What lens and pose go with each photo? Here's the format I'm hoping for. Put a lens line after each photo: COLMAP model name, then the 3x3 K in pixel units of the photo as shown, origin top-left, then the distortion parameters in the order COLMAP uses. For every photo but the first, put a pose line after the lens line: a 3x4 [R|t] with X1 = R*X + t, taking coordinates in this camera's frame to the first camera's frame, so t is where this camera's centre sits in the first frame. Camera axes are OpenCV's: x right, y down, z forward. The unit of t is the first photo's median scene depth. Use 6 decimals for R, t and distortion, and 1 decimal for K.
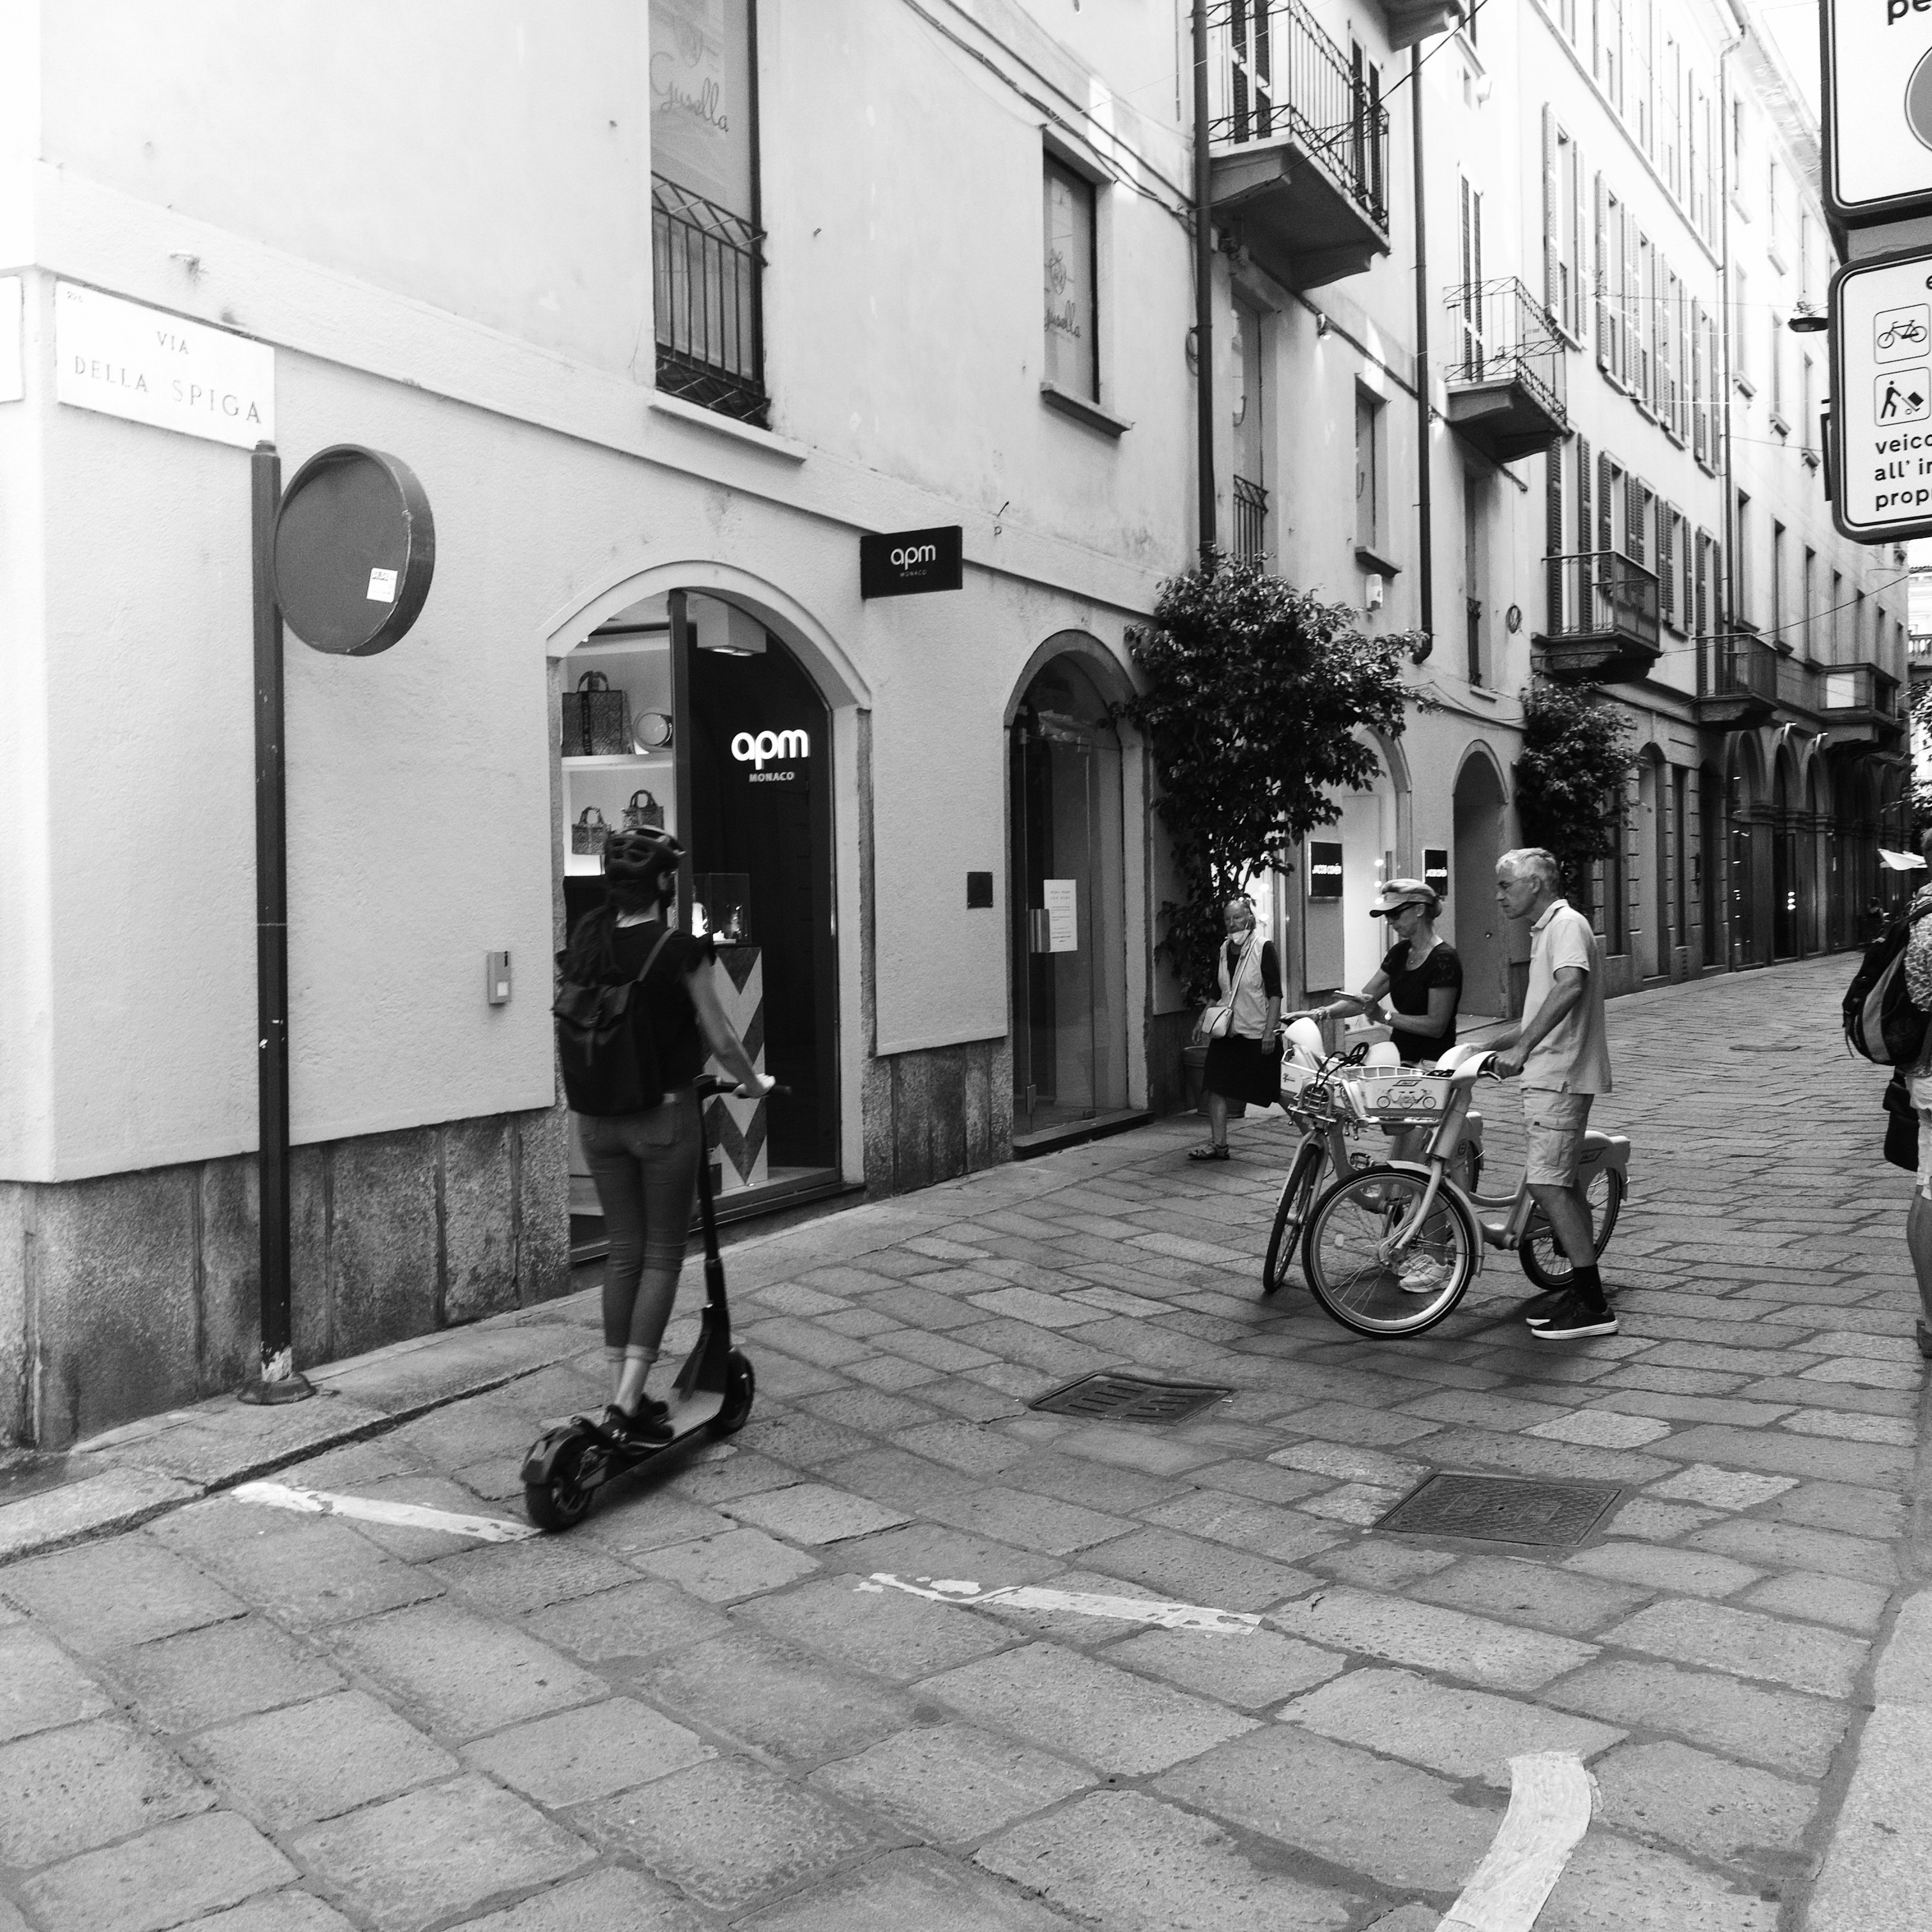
lens RADIAL K [[1932.4, 0, 964.3], [0, 1932.4, 924.7], [0, 0, 1]] dist [0.145361, -0.338815]
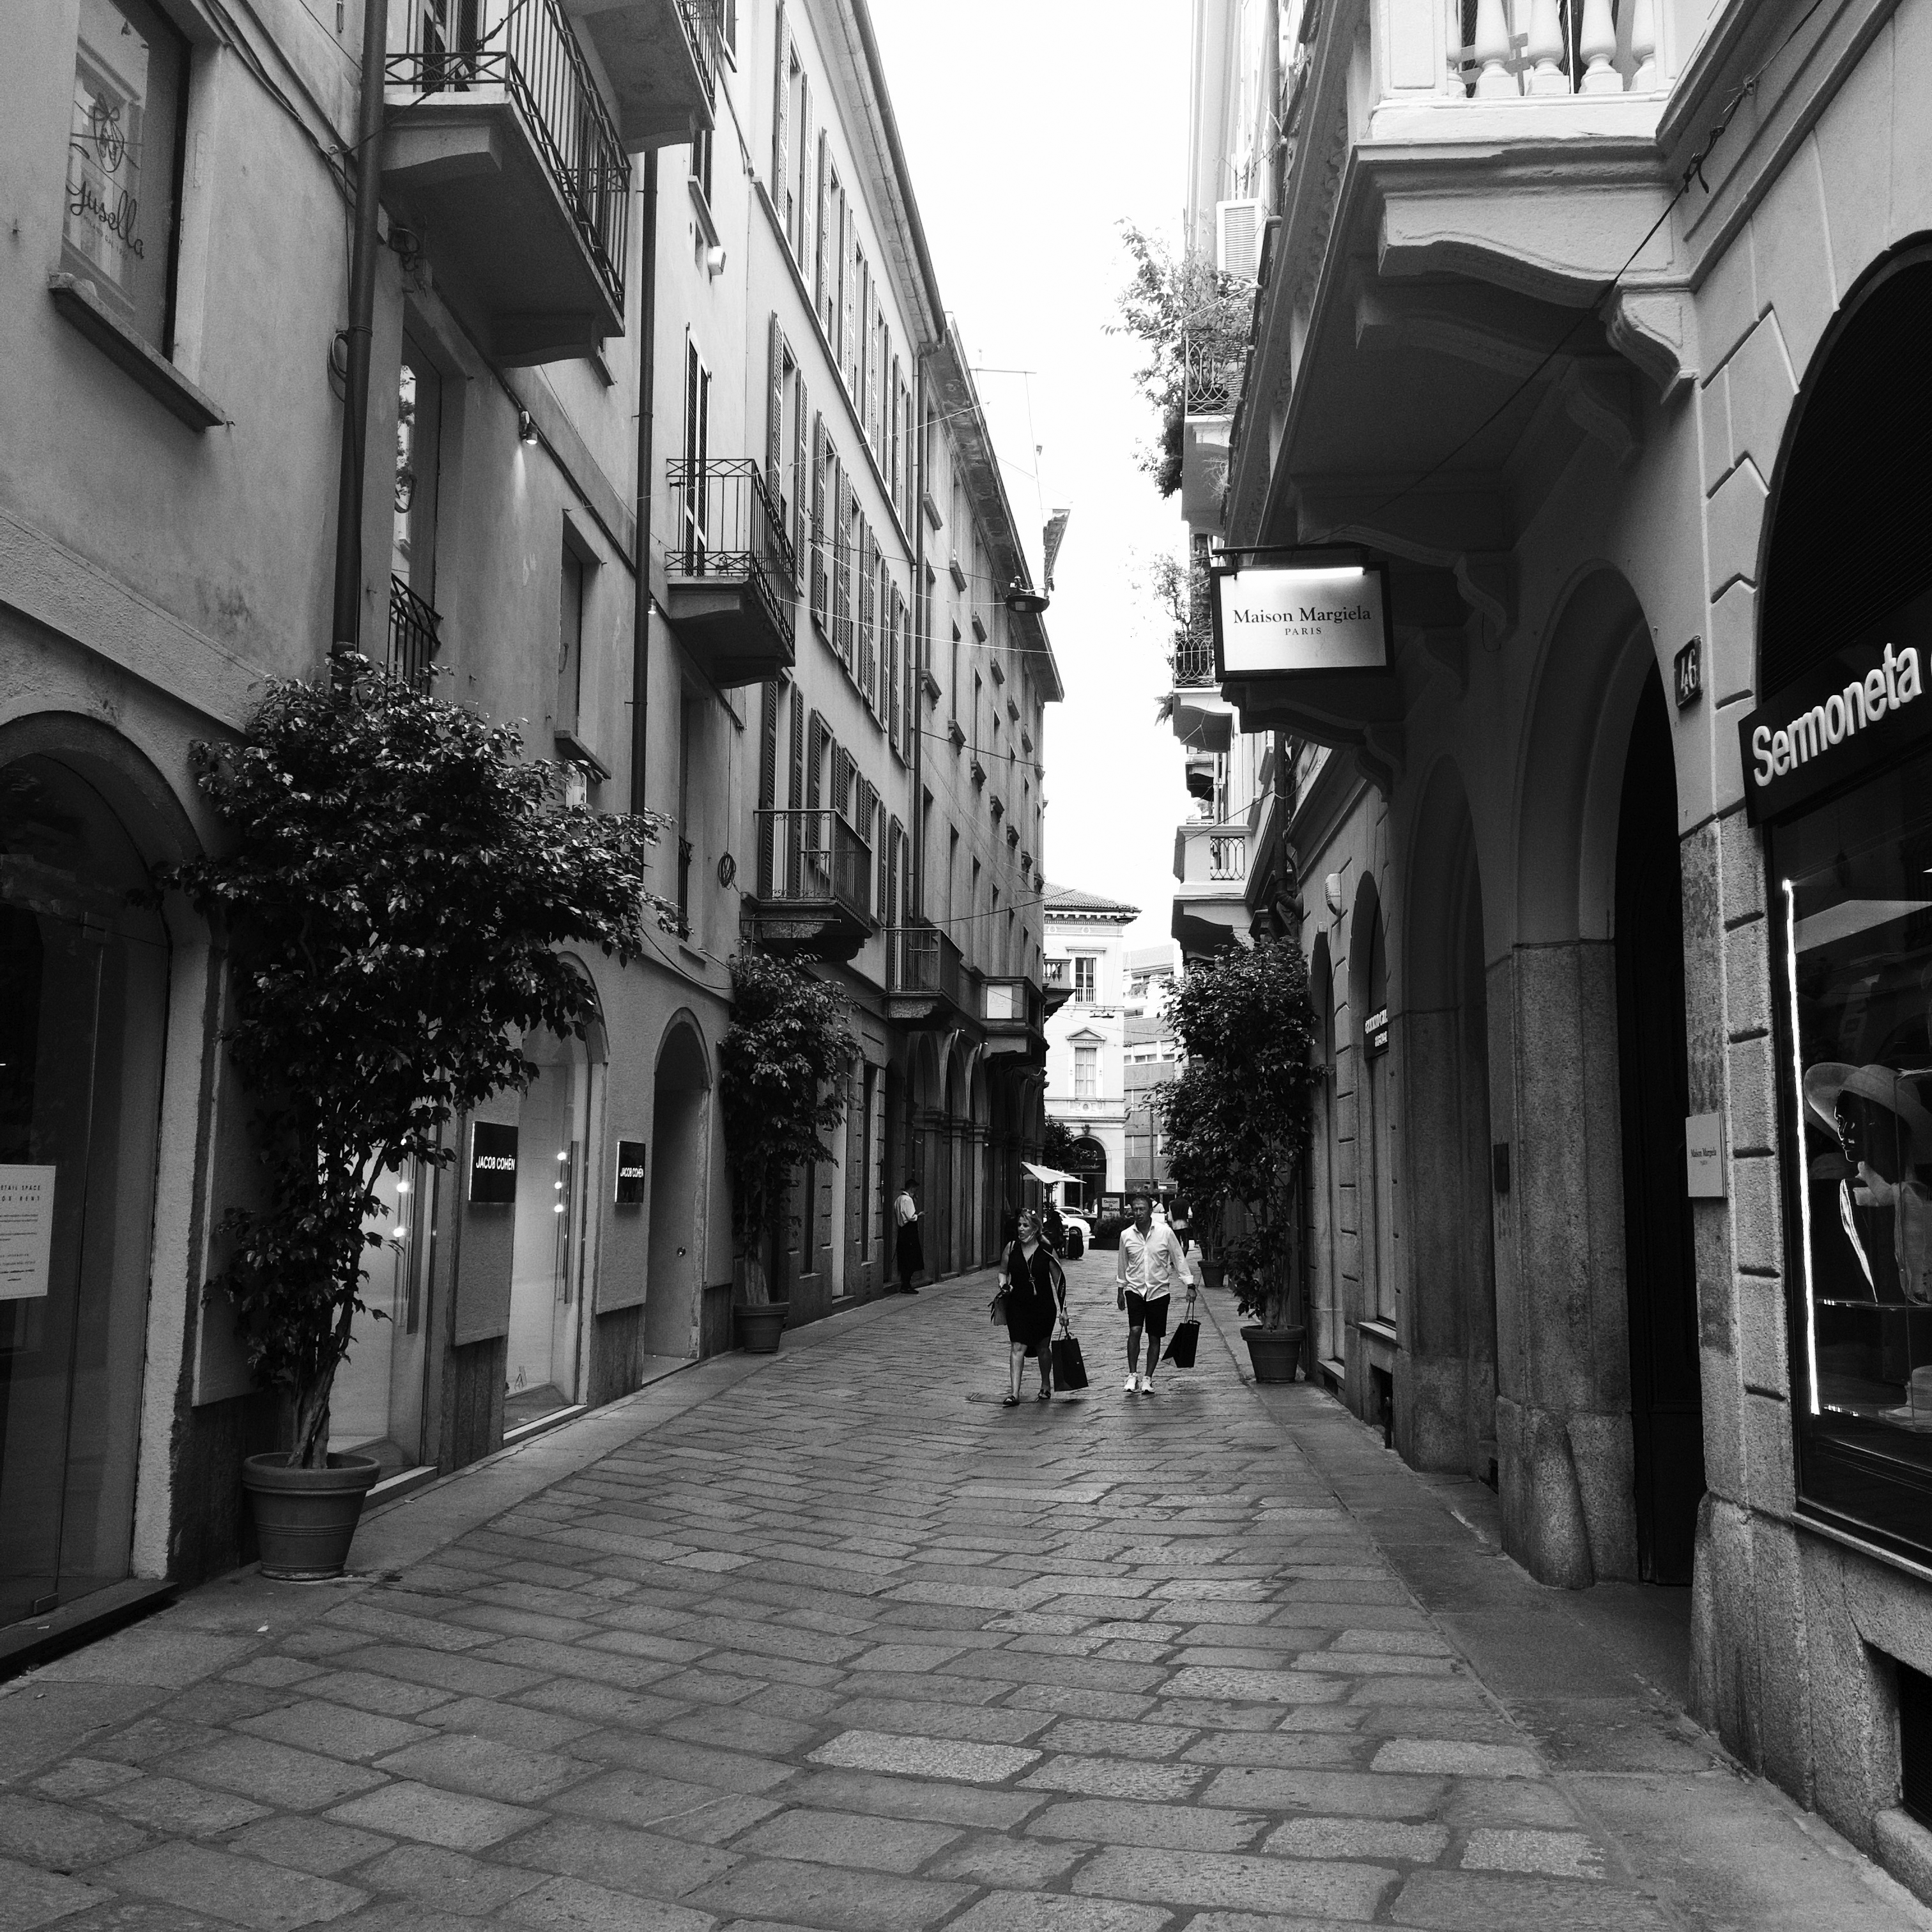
lens RADIAL K [[1932.4, 0, 964.3], [0, 1932.4, 924.7], [0, 0, 1]] dist [0.145361, -0.338815]
pose [[0.906713, 0.083361, 0.413428, 0.035959], [-0.019321, 0.987452, -0.156731, -0.005418], [-0.421306, 0.134122, 0.896946, 0.244920]]
